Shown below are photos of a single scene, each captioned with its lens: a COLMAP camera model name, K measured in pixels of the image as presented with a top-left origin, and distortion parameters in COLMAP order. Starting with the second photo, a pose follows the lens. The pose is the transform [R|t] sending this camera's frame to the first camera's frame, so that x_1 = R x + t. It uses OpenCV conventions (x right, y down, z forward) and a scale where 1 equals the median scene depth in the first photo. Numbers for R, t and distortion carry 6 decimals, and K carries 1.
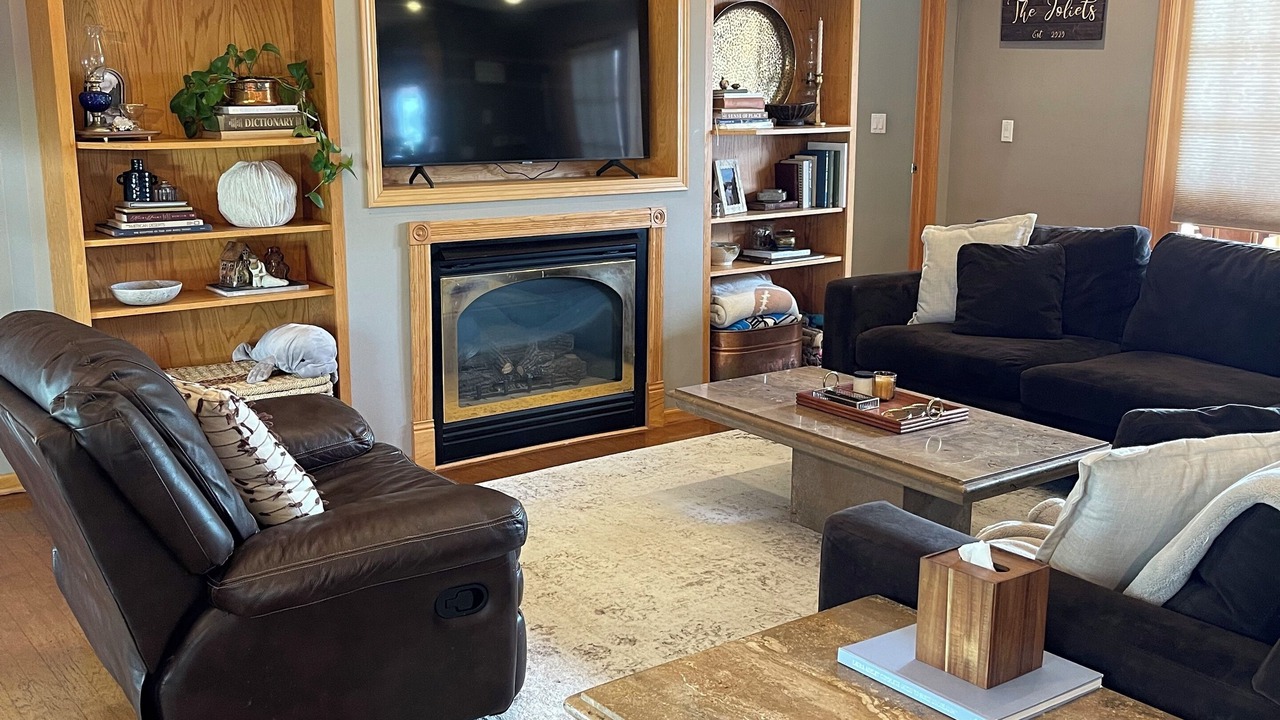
lens RADIAL K [[1313.0, 0, 638.0], [0, 1313.0, 354.4], [0, 0, 1]] dist [0.033223, 0.000000]
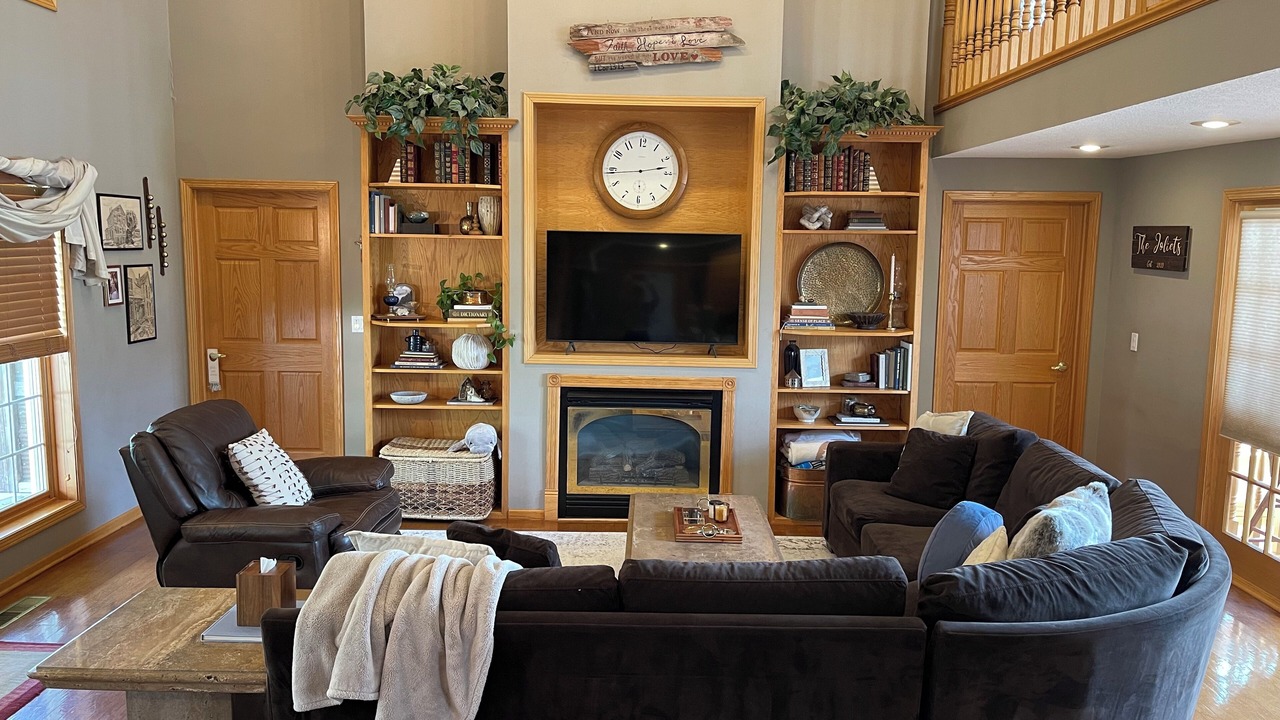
lens RADIAL K [[985.6, 0, 628.9], [0, 985.6, 361.3], [0, 0, 1]] dist [0.056351, -0.060610]
pose [[0.791463, 0.085274, -0.605240, 0.701401], [-0.139072, 0.989371, -0.042467, -0.076317], [0.595185, 0.117783, 0.794910, 0.024887]]
